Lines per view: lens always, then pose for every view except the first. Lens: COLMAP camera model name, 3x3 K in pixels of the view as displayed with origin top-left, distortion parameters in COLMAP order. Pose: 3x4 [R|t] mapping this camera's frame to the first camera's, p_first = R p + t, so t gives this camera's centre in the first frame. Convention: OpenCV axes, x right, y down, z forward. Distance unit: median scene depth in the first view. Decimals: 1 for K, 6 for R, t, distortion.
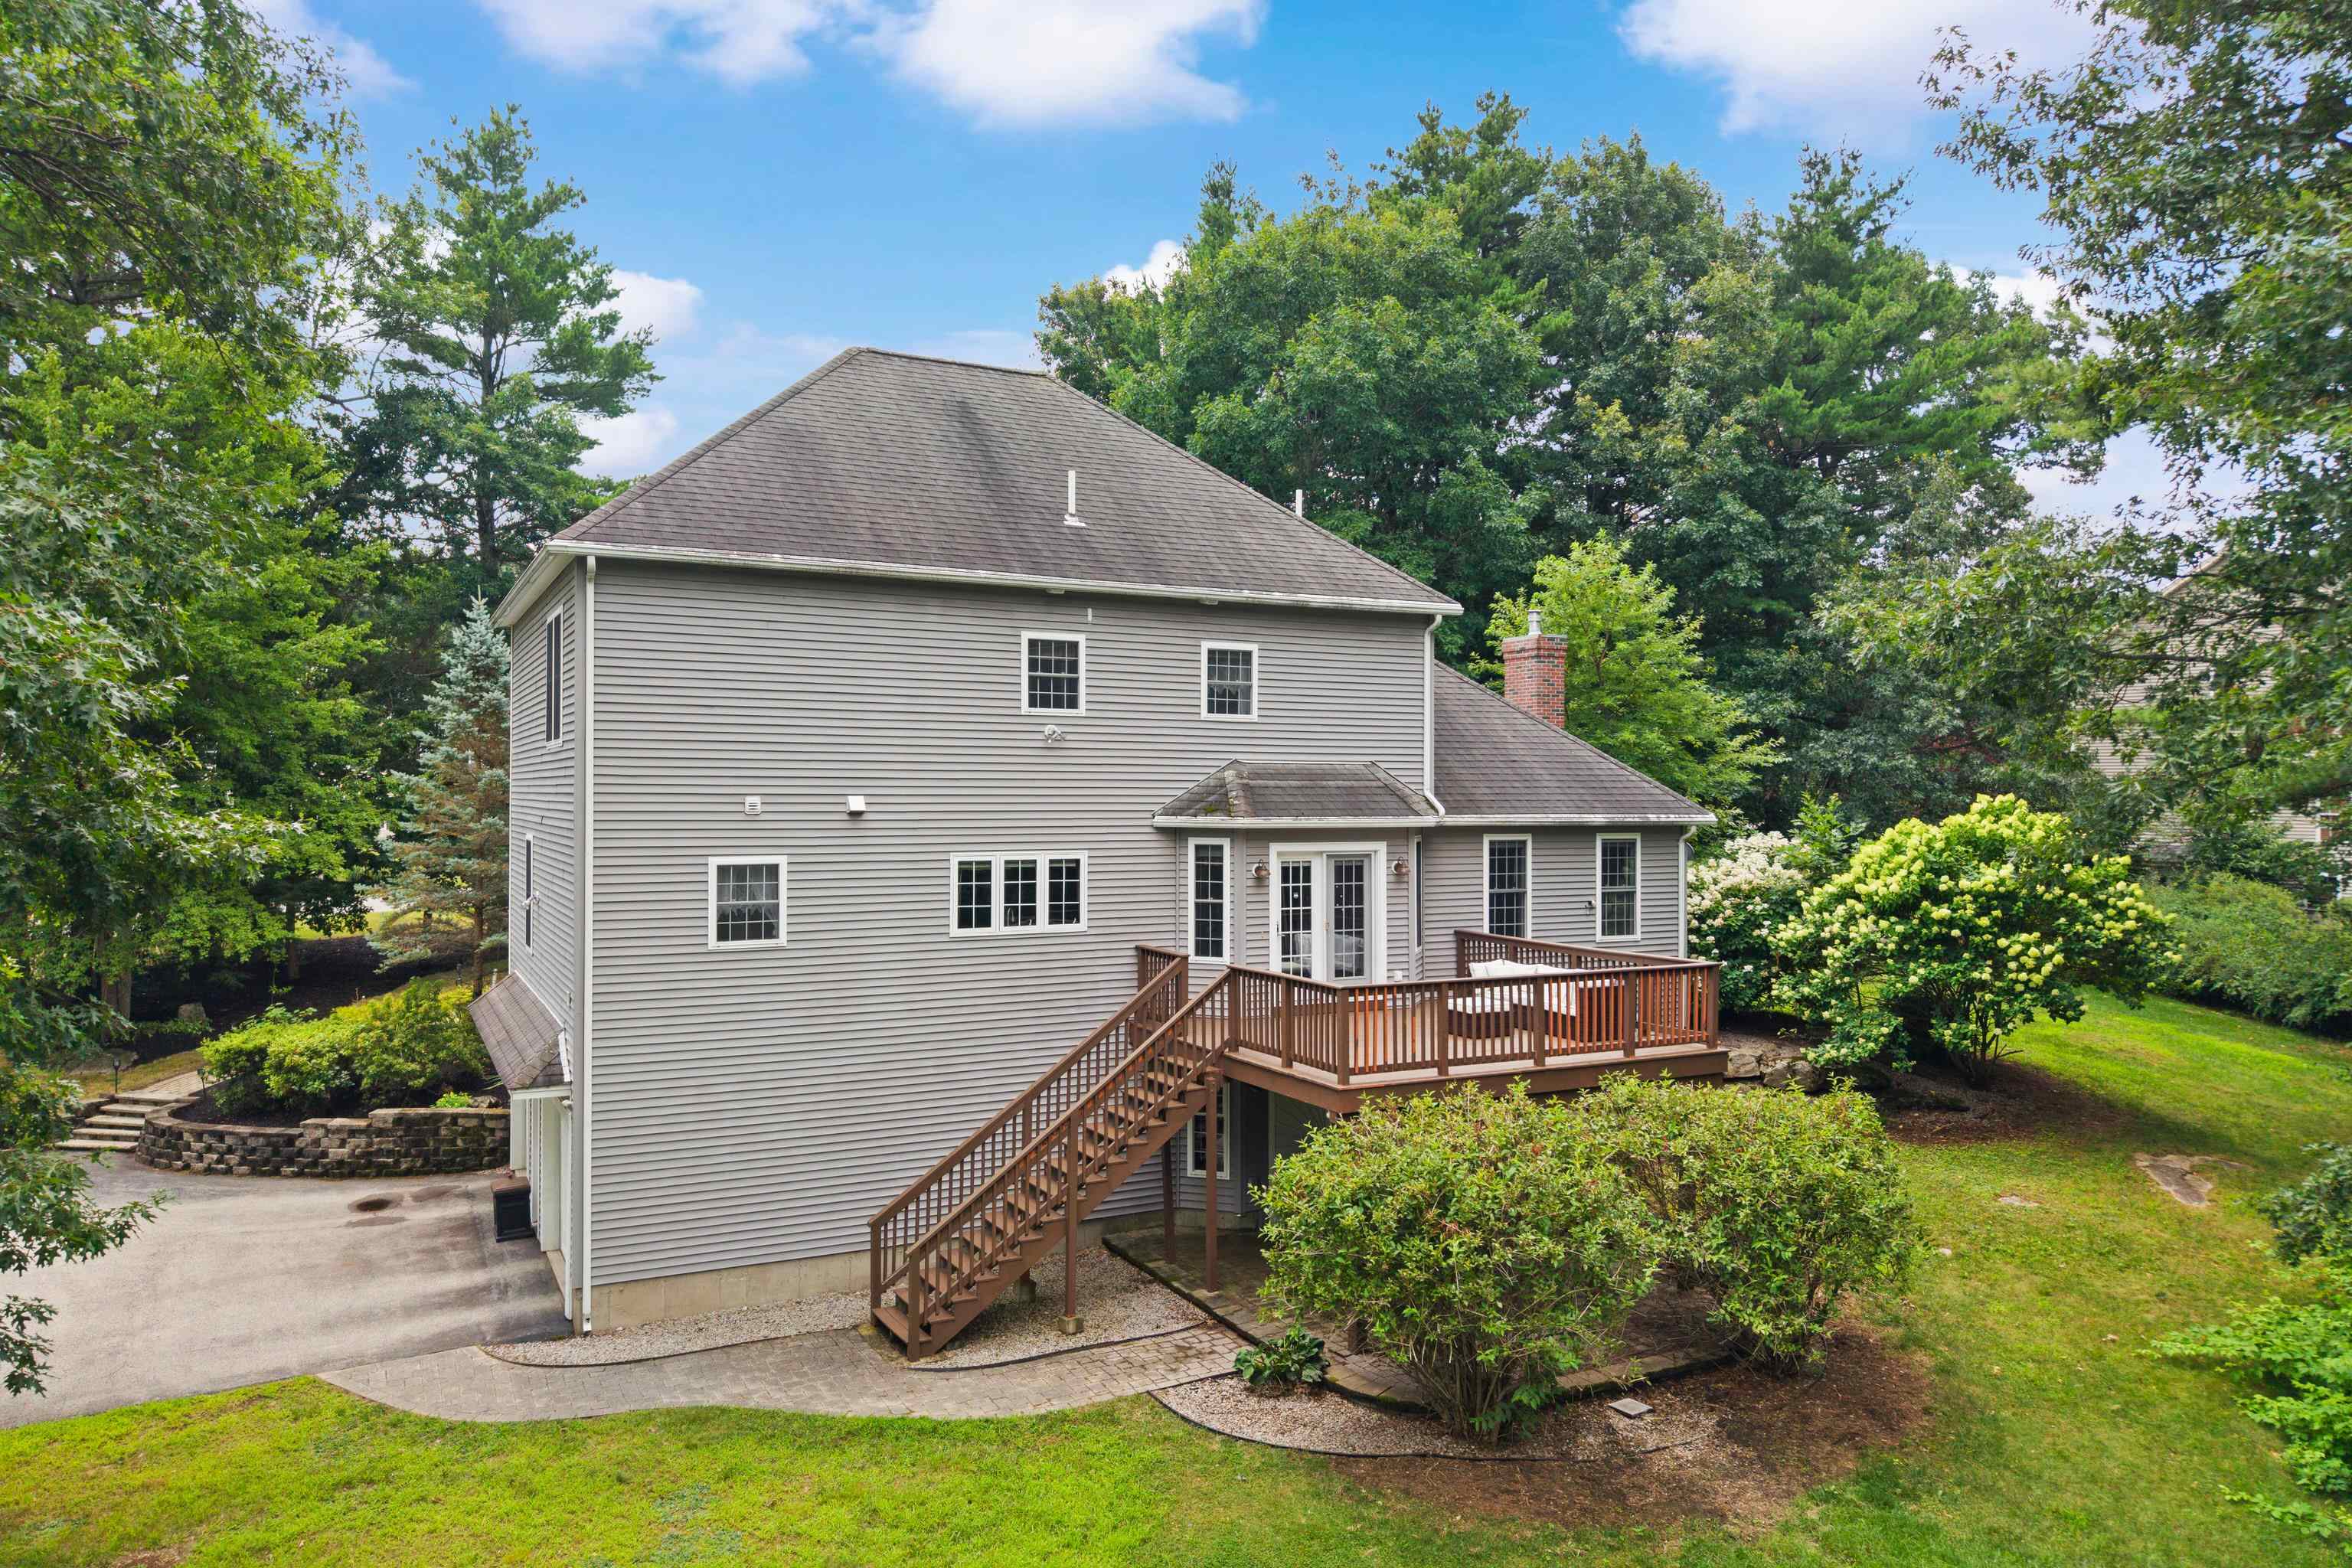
lens RADIAL K [[1594.6, 0, 1178.6], [0, 1594.6, 779.4], [0, 0, 1]] dist [0.039815, -0.032667]
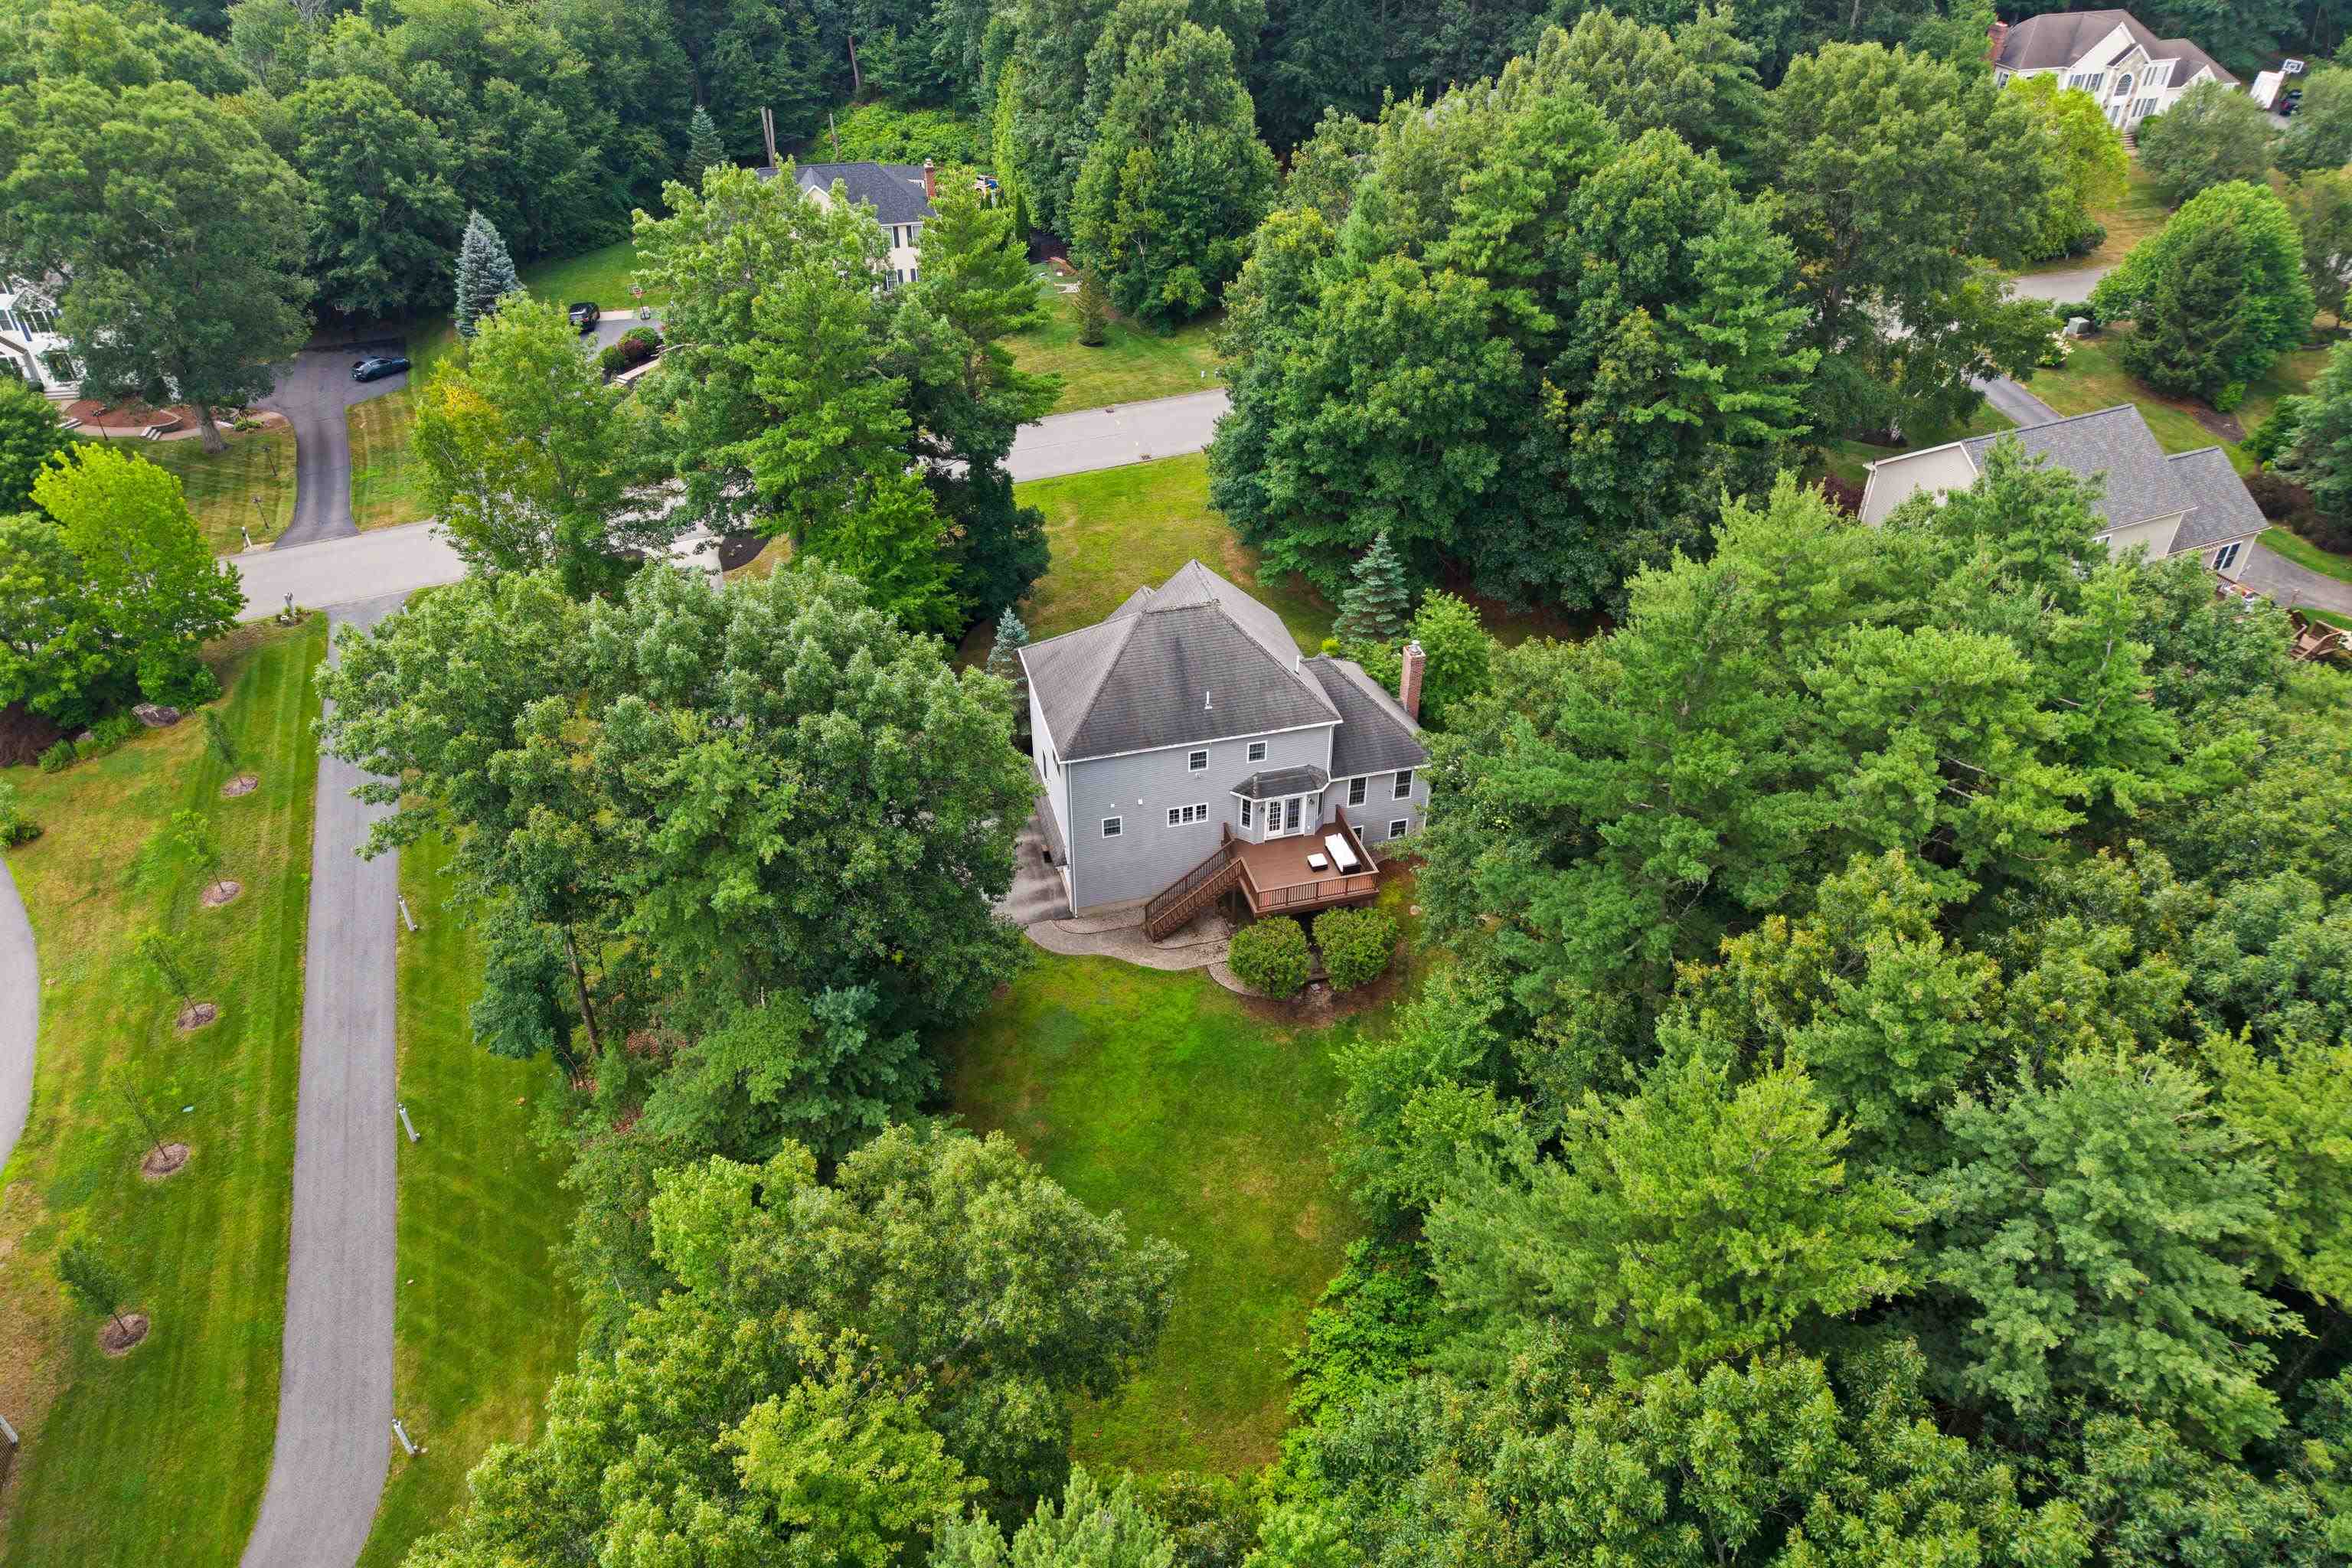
lens RADIAL K [[1594.6, 0, 1174.1], [0, 1594.6, 782.1], [0, 0, 1]] dist [0.039815, -0.032667]
pose [[0.974870, 0.124672, -0.184623, 0.447376], [0.004350, 0.817931, 0.575300, -1.767618], [0.222733, -0.561646, 0.796834, -1.525883]]
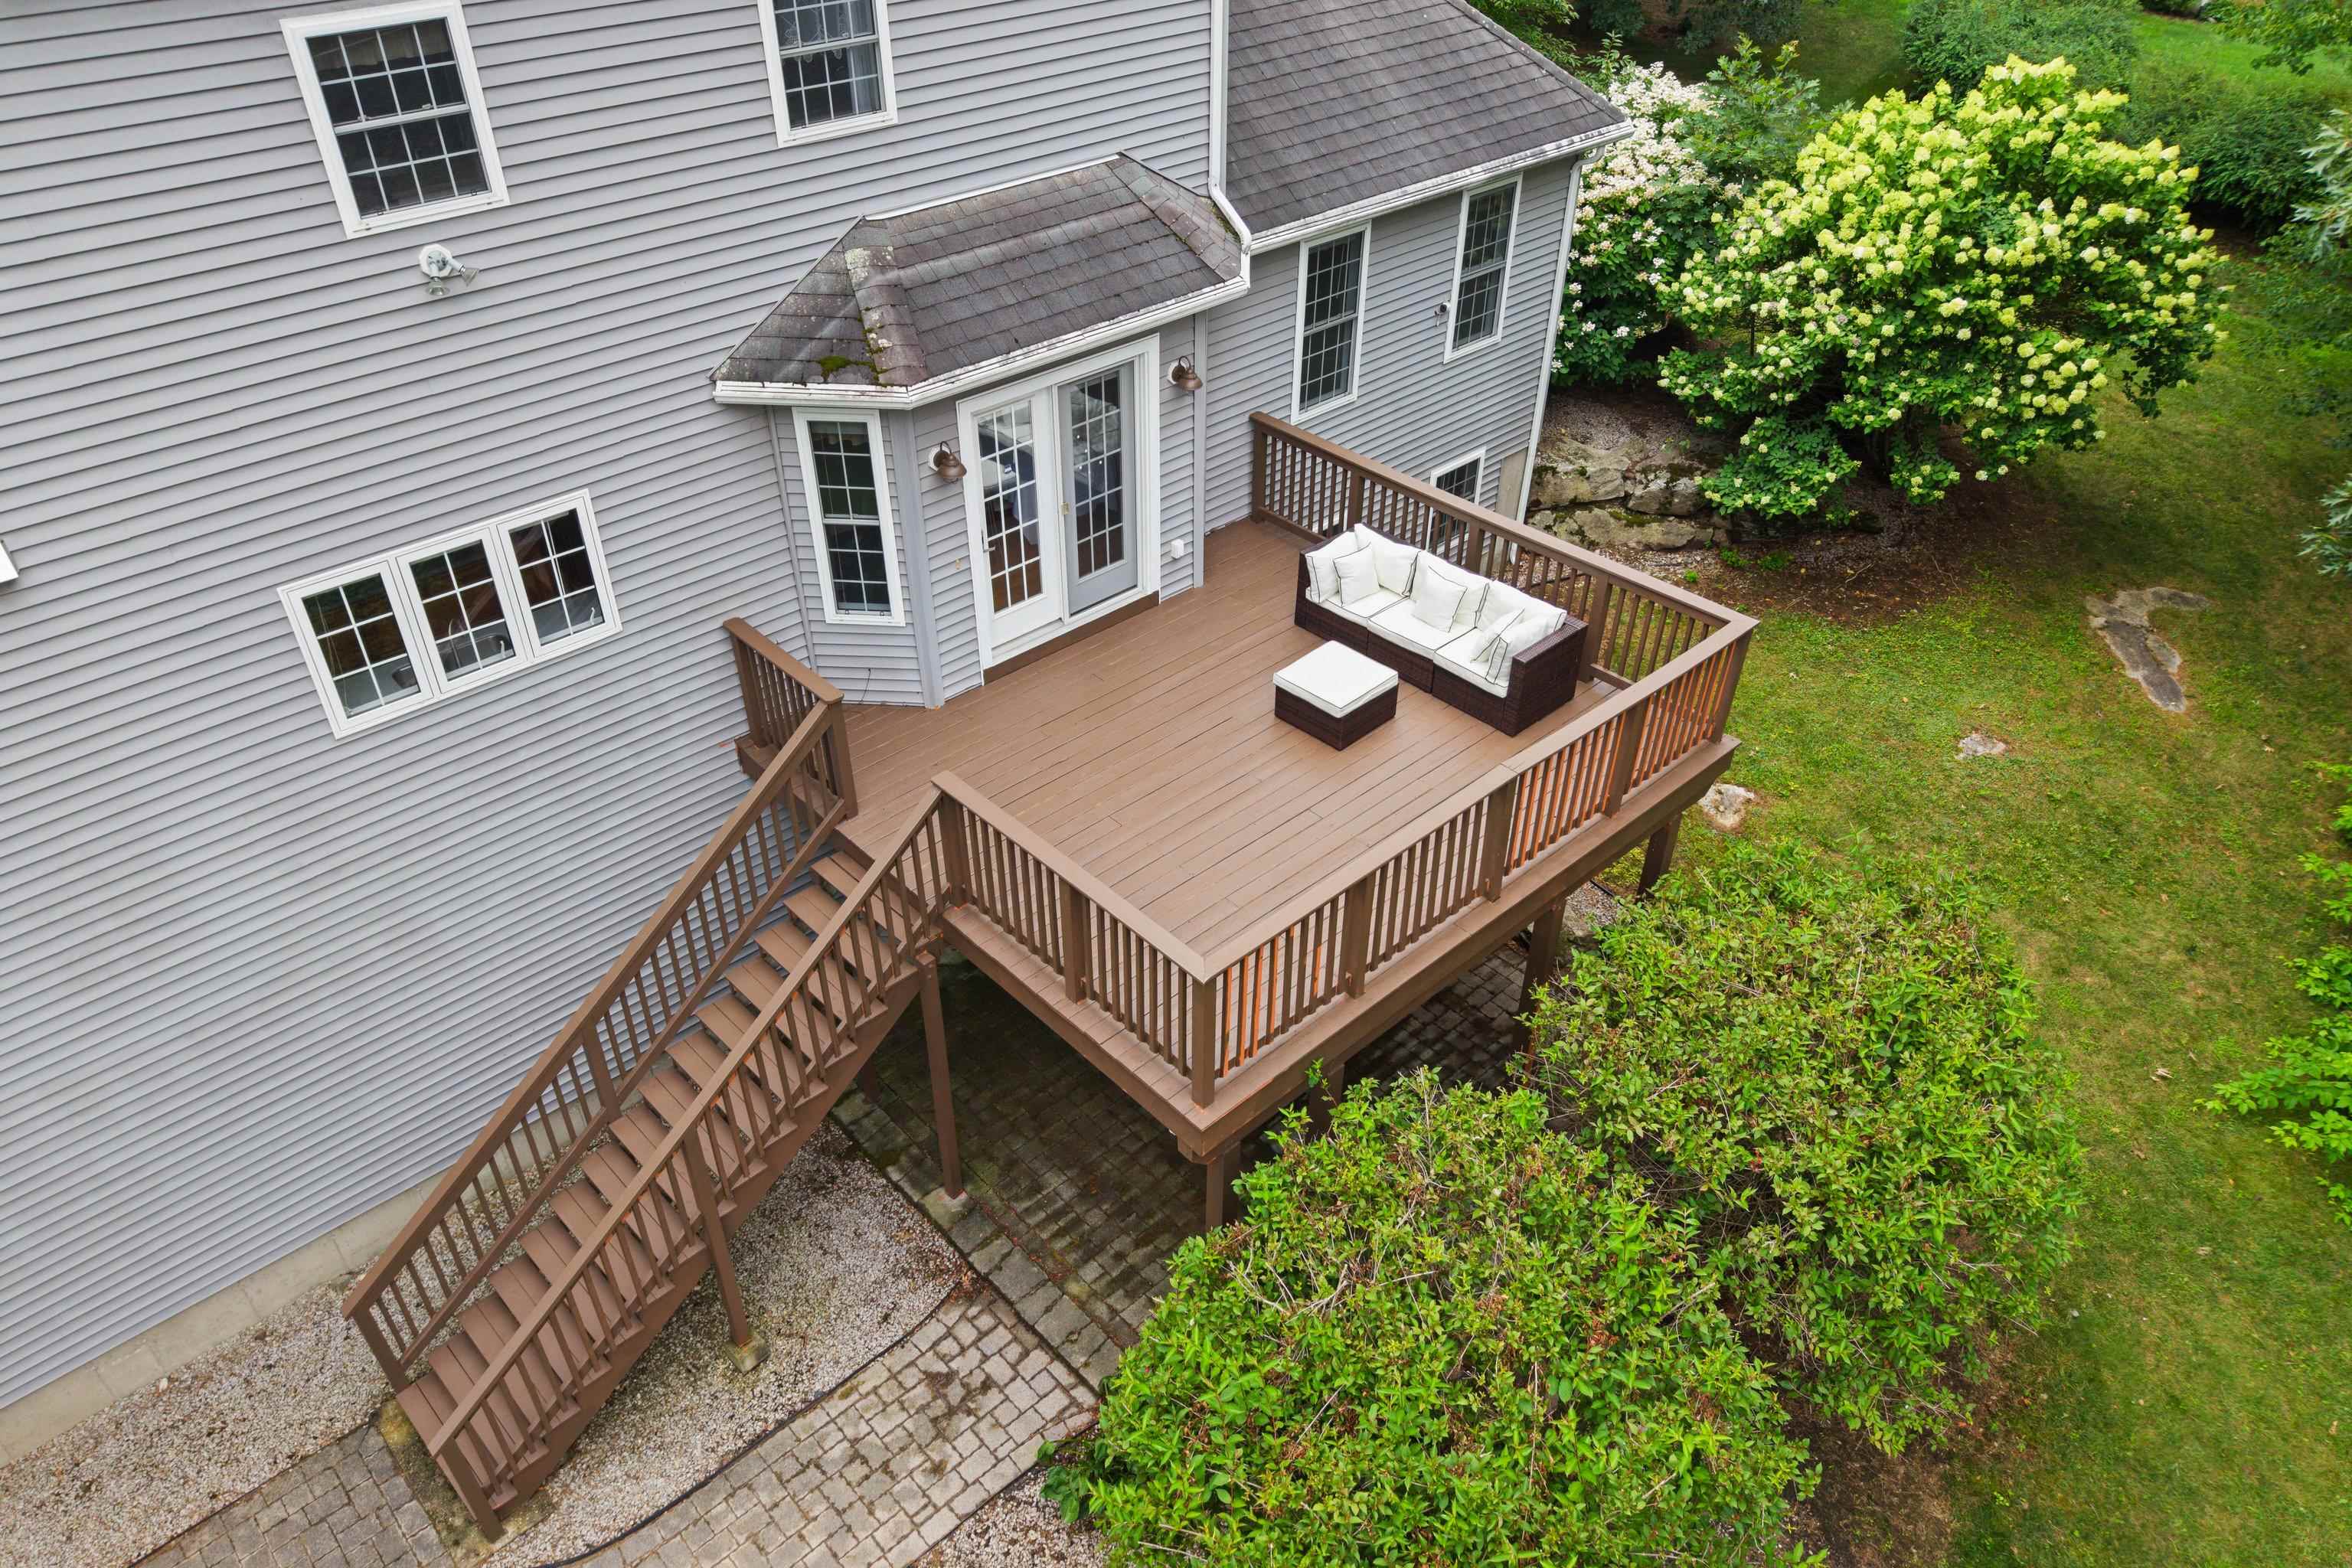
lens RADIAL K [[1594.6, 0, 1196.6], [0, 1594.6, 802.8], [0, 0, 1]] dist [0.039815, -0.032667]
pose [[0.962653, -0.158976, 0.219148, -0.001628], [-0.007088, 0.794371, 0.607392, -0.162677], [-0.270646, -0.586261, 0.763577, 0.487169]]
